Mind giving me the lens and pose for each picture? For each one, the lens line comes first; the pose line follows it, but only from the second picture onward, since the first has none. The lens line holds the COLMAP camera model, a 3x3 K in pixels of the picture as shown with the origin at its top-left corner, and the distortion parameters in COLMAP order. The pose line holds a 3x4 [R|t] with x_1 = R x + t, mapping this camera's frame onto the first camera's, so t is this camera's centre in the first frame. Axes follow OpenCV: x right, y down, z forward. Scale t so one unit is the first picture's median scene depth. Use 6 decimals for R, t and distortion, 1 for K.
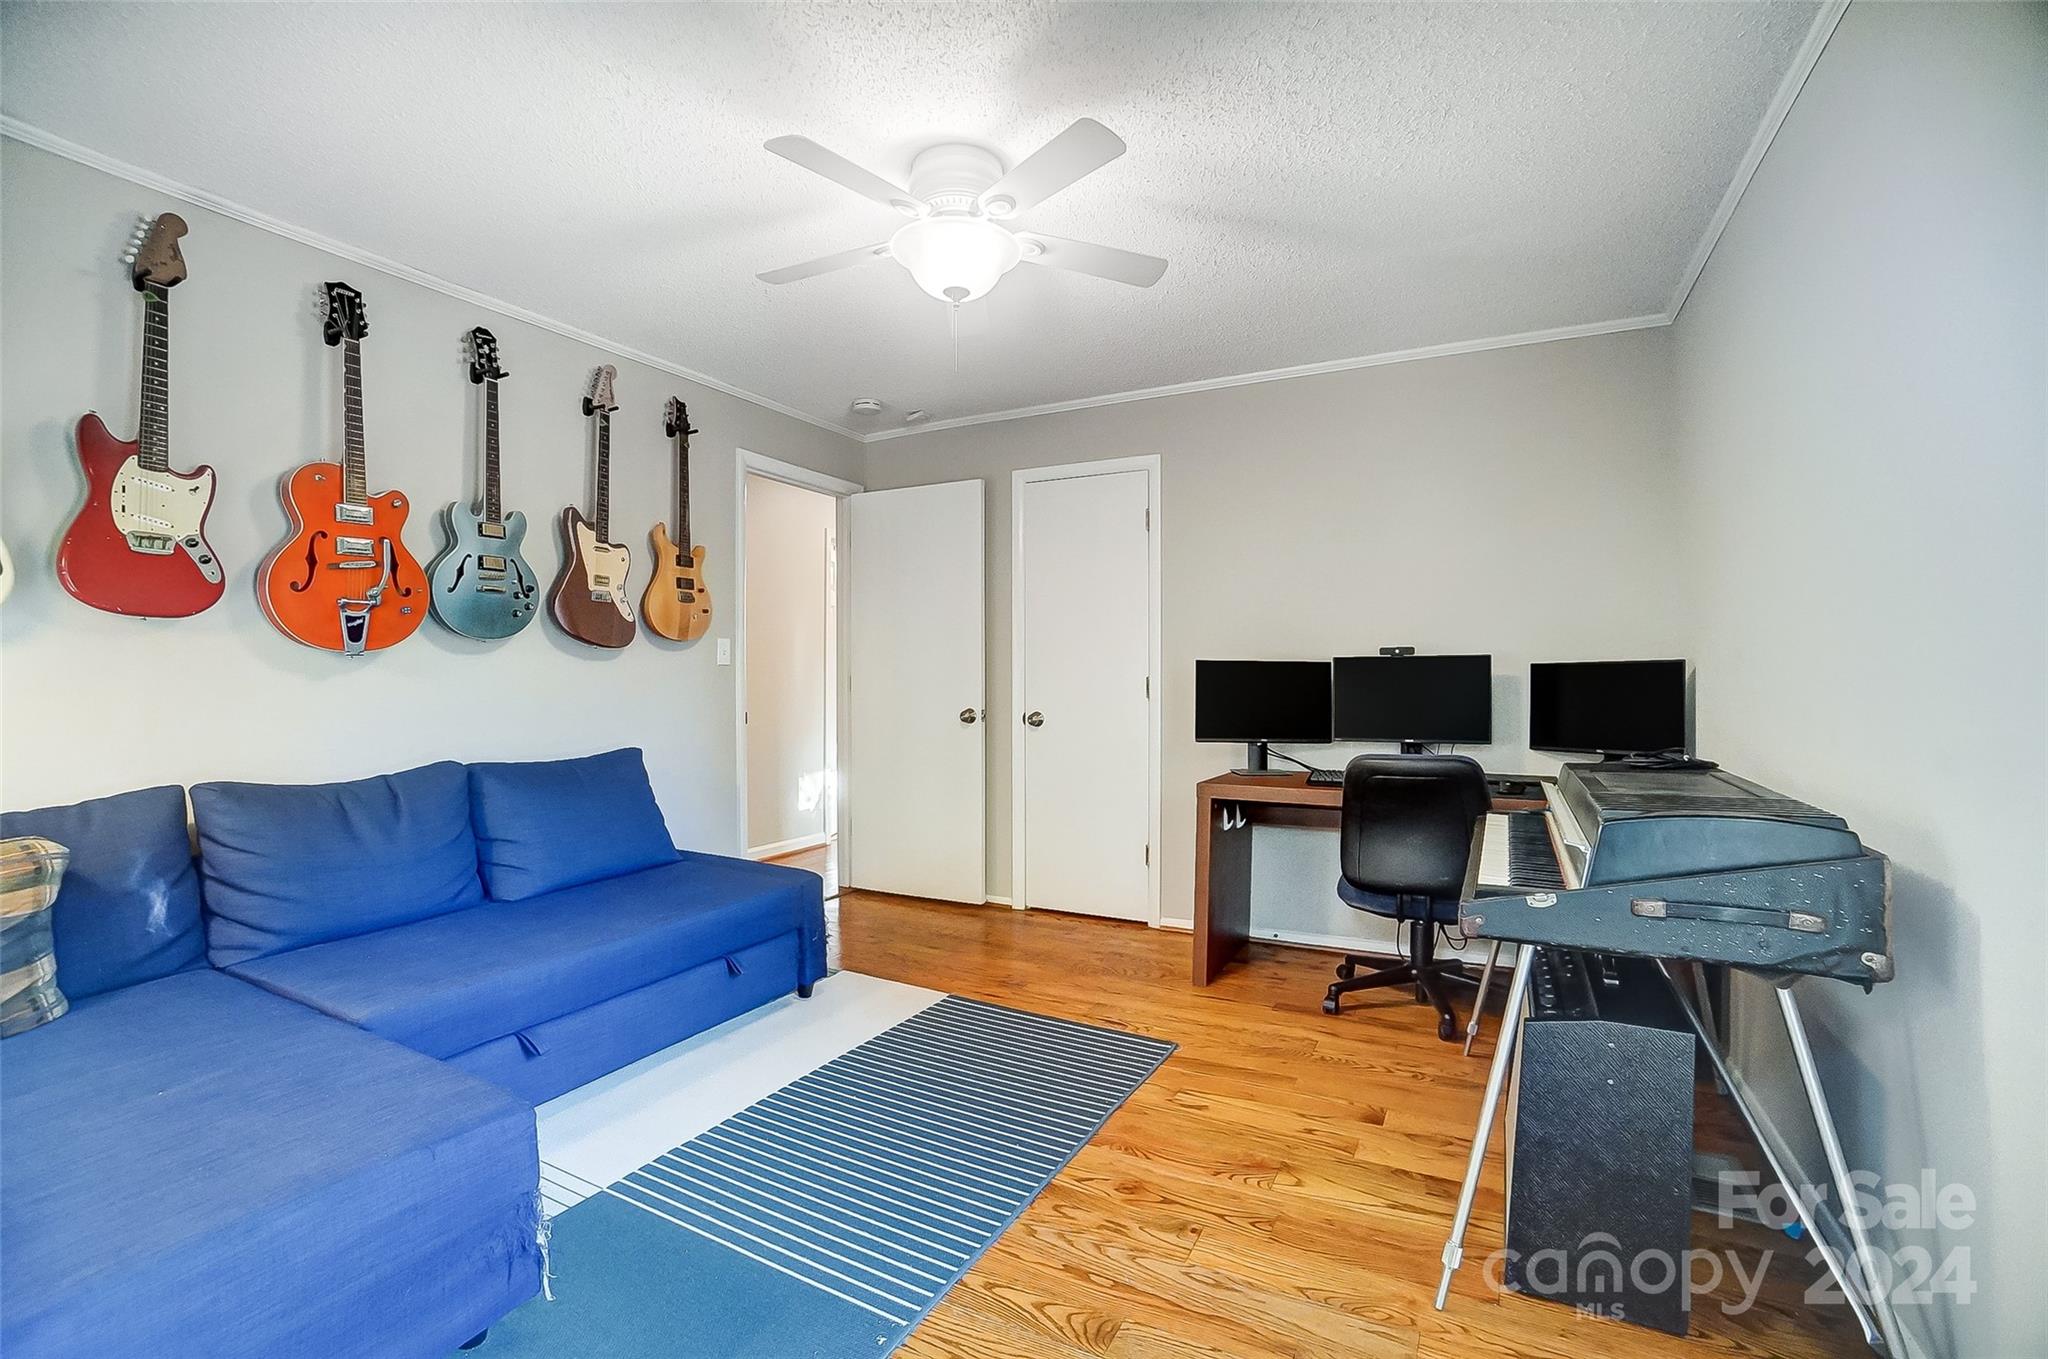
lens RADIAL K [[888.3, 0, 1014.9], [0, 888.3, 686.7], [0, 0, 1]] dist [-0.004089, -0.000054]
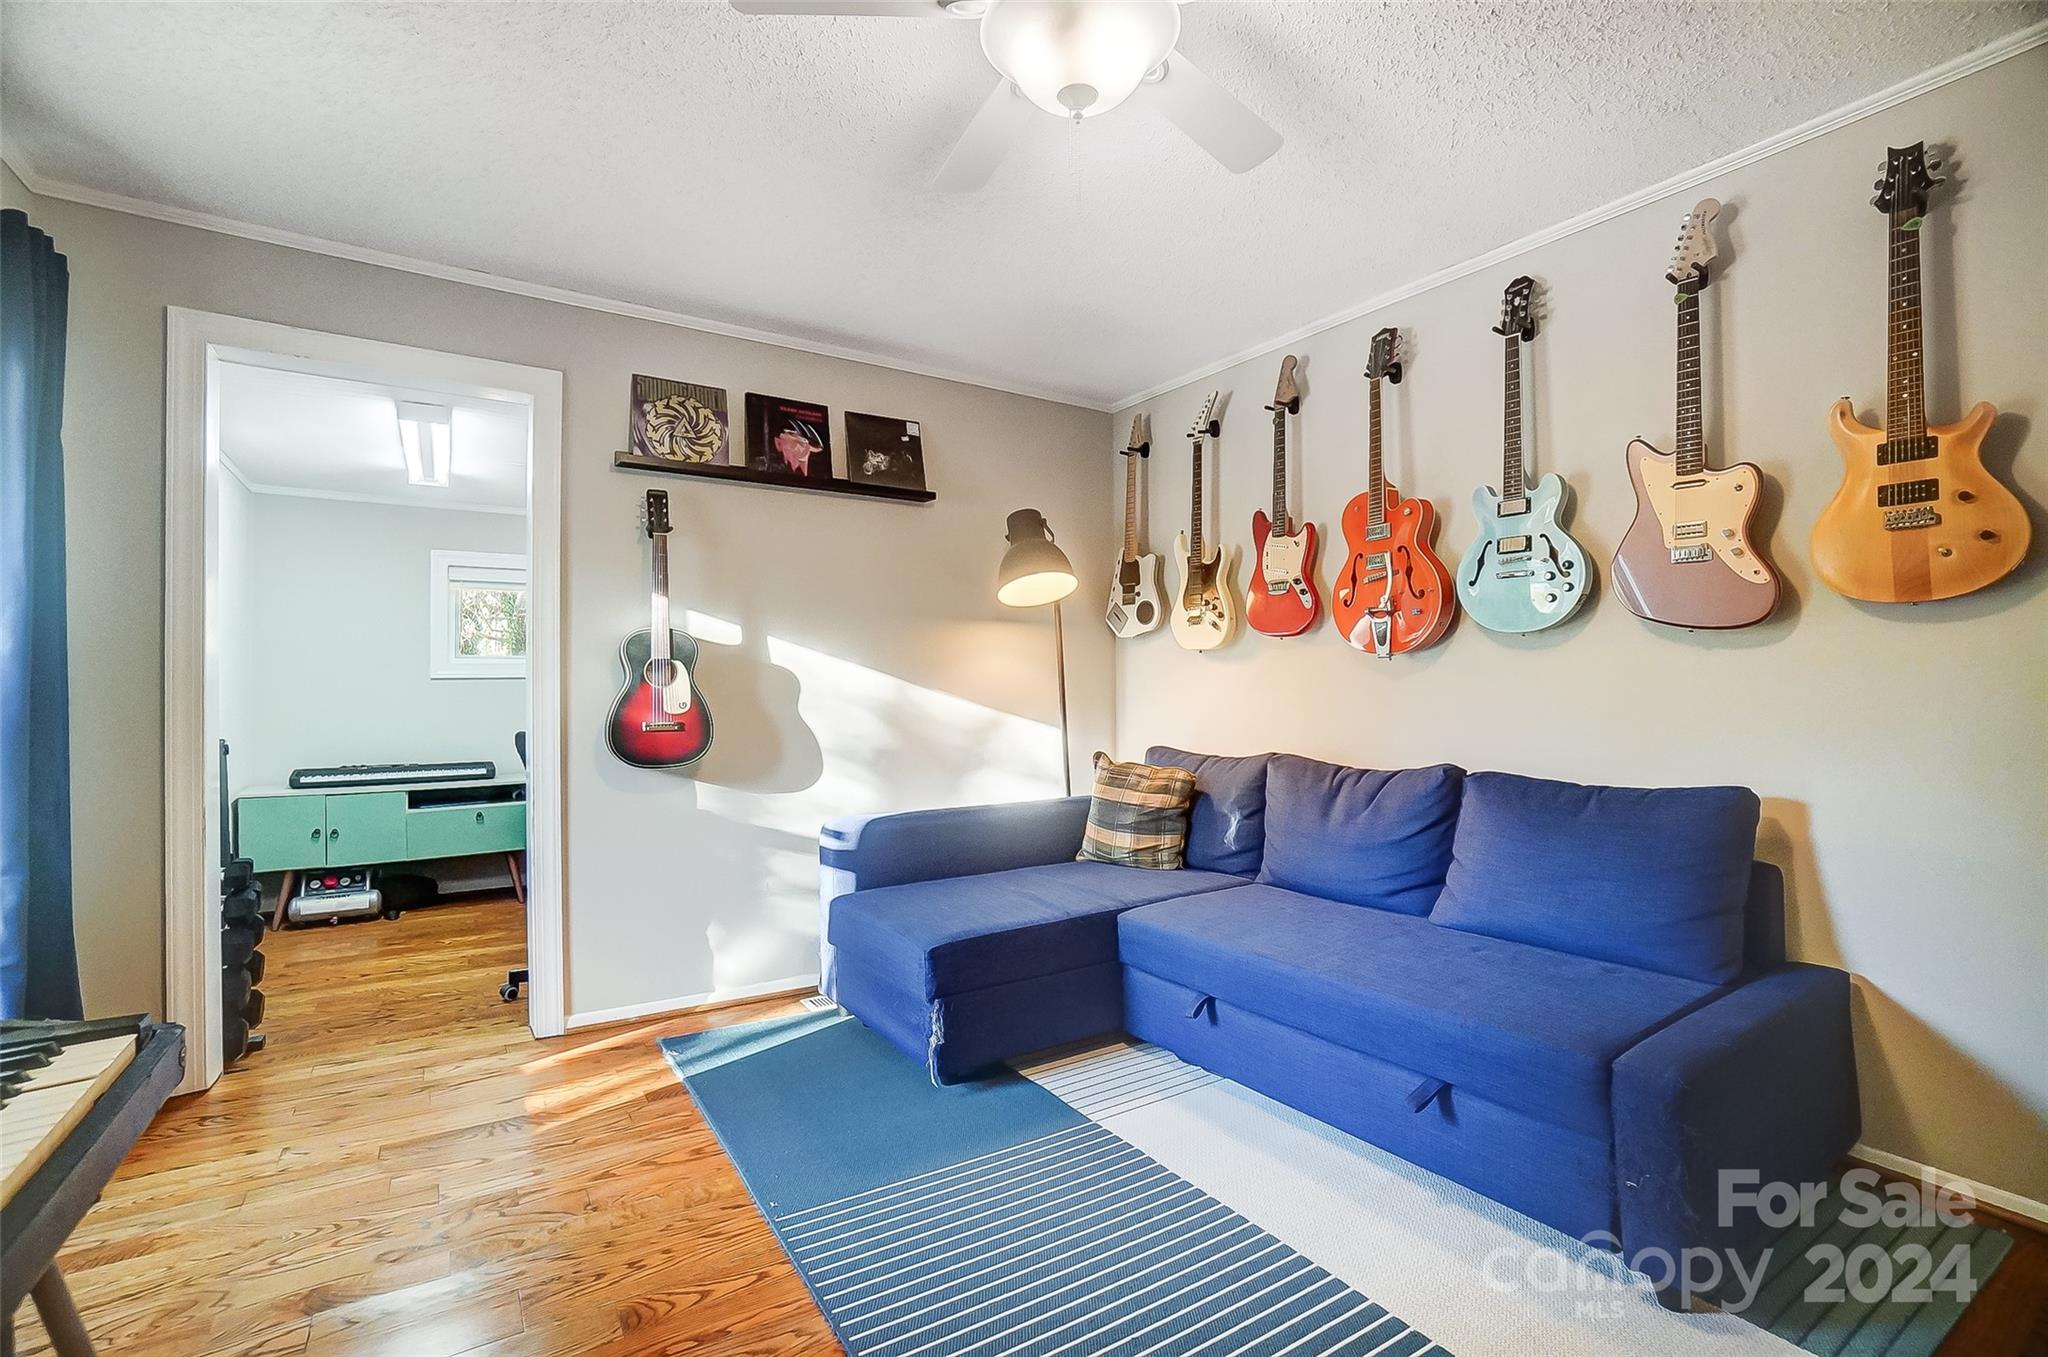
lens RADIAL K [[908.7, 0, 1006.7], [0, 908.7, 671.1], [0, 0, 1]] dist [-0.064321, 0.022323]
pose [[-0.483384, -0.007726, -0.875375, 0.497580], [-0.004329, 0.999970, -0.006435, -0.009129], [0.875398, 0.000679, -0.483402, 1.184163]]
